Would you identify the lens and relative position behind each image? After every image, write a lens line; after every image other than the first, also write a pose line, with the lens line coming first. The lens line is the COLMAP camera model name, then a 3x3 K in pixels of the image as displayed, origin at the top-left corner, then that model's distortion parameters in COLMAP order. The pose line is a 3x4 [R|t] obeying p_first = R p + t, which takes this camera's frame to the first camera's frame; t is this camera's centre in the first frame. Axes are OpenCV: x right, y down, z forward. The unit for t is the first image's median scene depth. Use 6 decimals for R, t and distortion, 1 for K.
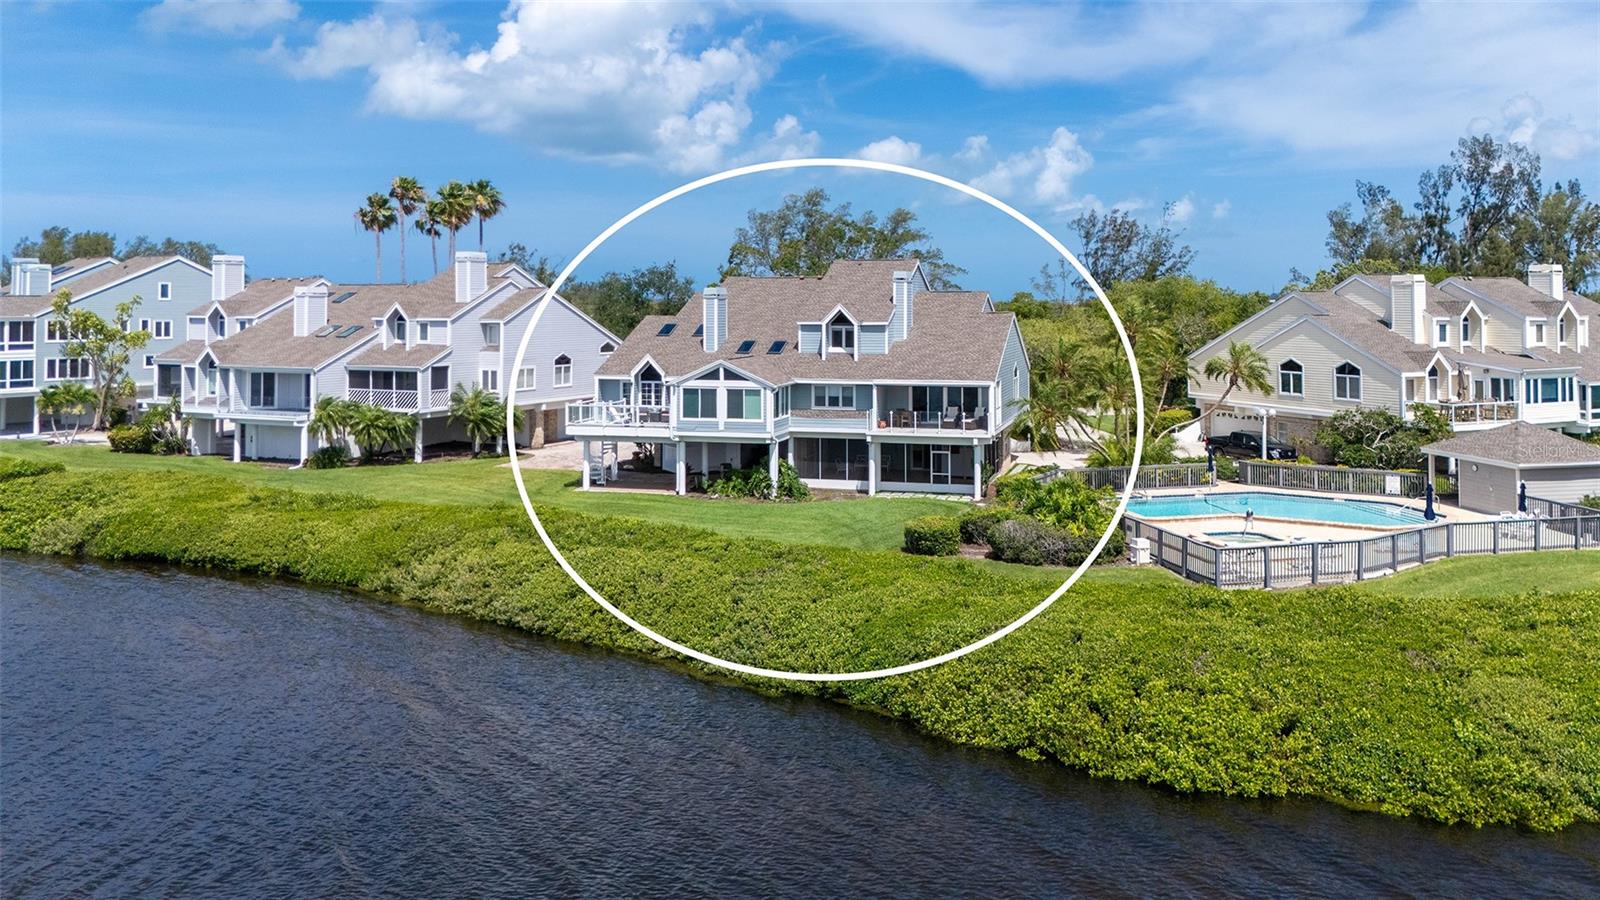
lens RADIAL K [[1036.9, 0, 872.2], [0, 1036.9, 445.4], [0, 0, 1]] dist [0.080053, -0.057799]
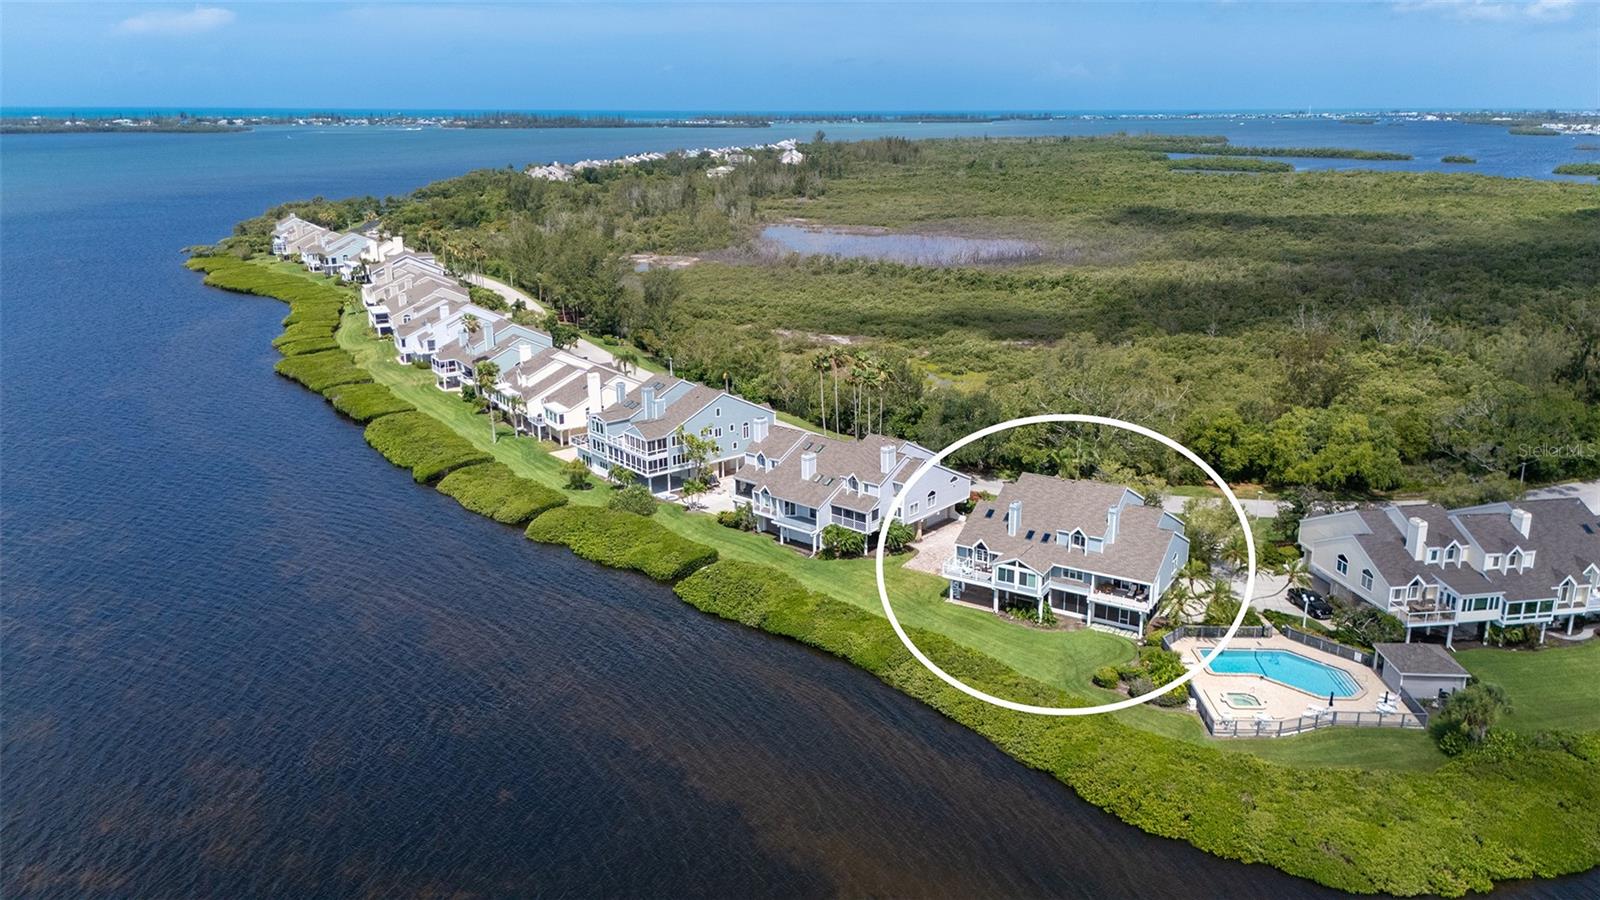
lens RADIAL K [[1173.7, 0, 800.0], [0, 1173.7, 450.0], [0, 0, 1]] dist [0.076343, -0.091377]
pose [[0.948701, 0.073303, -0.307560, 0.145752], [0.012343, 0.963425, 0.267693, -0.886171], [0.315934, -0.257757, 0.913098, -1.187366]]
